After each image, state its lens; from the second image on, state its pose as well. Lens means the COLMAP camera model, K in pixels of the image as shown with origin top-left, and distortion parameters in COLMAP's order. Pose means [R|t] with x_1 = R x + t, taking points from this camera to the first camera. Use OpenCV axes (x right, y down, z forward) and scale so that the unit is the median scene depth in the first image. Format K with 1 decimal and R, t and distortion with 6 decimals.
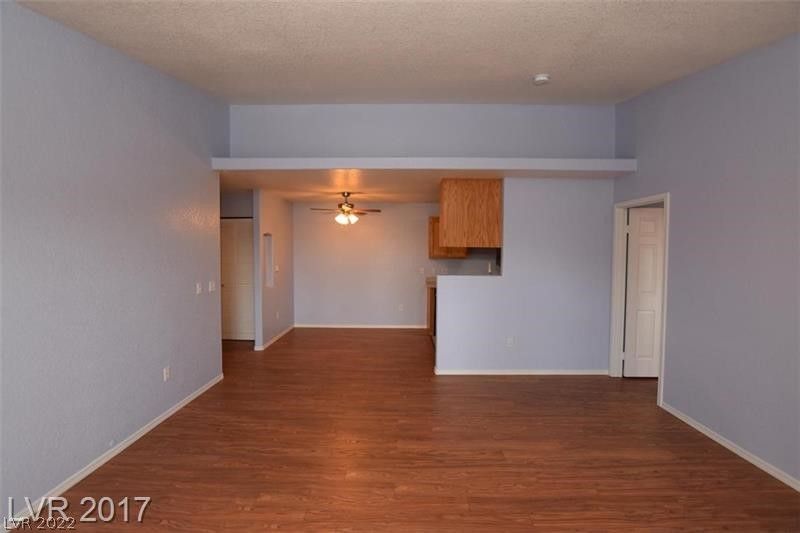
lens RADIAL K [[352.0, 0, 395.9], [0, 352.0, 264.0], [0, 0, 1]] dist [-0.037211, 0.005056]
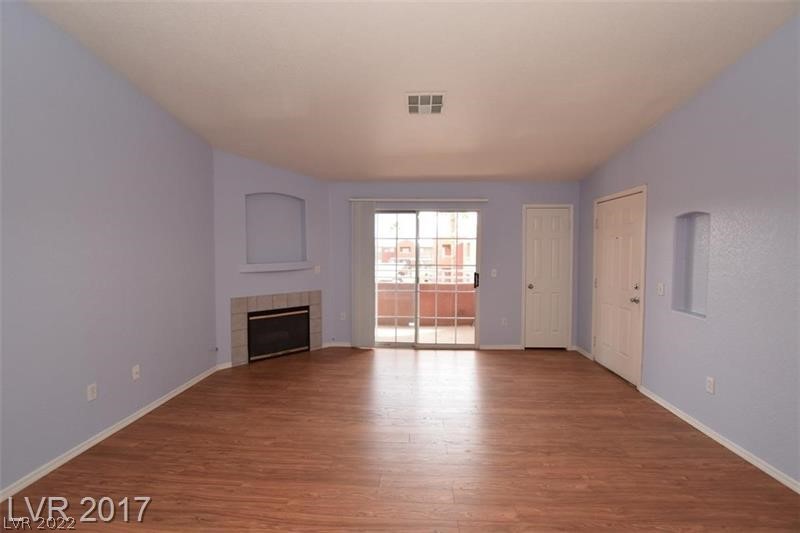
lens RADIAL K [[352.0, 0, 400.9], [0, 352.0, 260.8], [0, 0, 1]] dist [-0.037211, 0.005056]
pose [[-0.999597, -0.009771, 0.026639, 0.113407], [-0.007725, 0.997091, 0.075823, -0.041538], [-0.027303, 0.075587, -0.996765, 1.821771]]
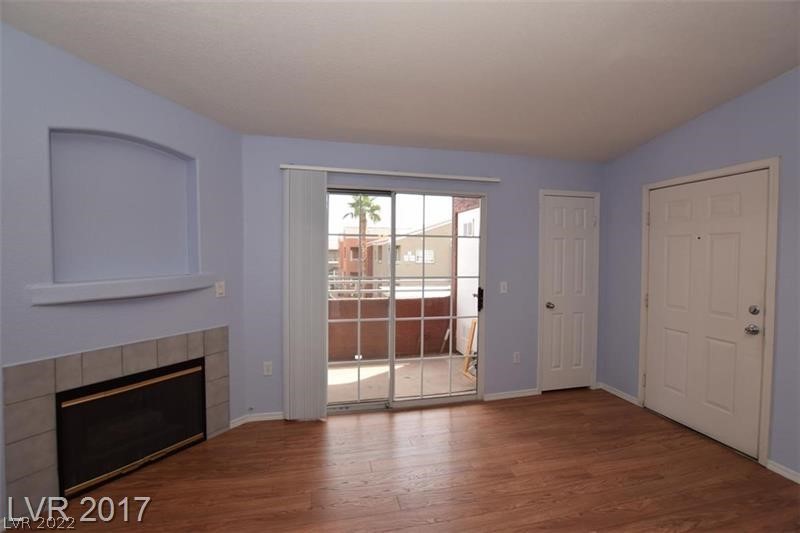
lens RADIAL K [[352.0, 0, 400.9], [0, 352.0, 260.7], [0, 0, 1]] dist [-0.037211, 0.005056]
pose [[-0.969181, -0.007168, -0.246247, 0.386948], [-0.023387, 0.997739, 0.063004, -0.002833], [0.245239, 0.066821, -0.967157, 0.953372]]
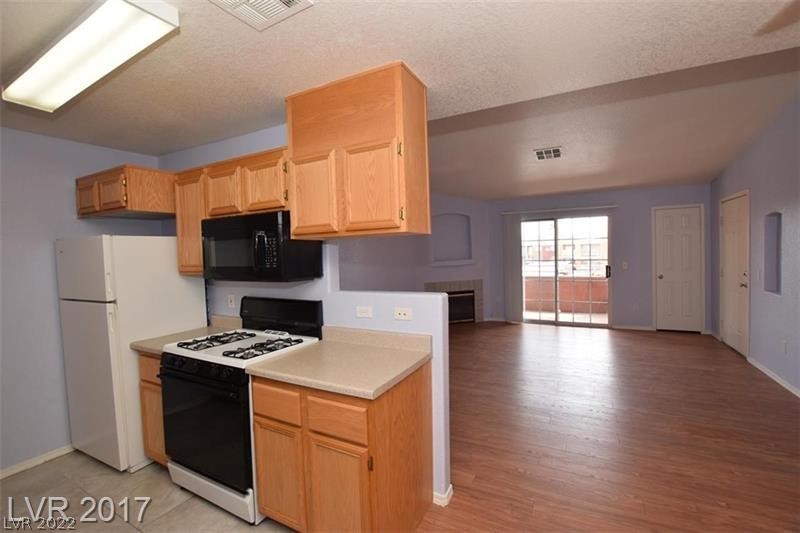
lens RADIAL K [[352.0, 0, 400.1], [0, 352.0, 262.4], [0, 0, 1]] dist [-0.037211, 0.005056]
pose [[-0.891814, 0.007126, 0.452345, -0.085127], [0.043869, 0.996526, 0.070790, -0.088234], [-0.450269, 0.082976, -0.889029, 2.719012]]
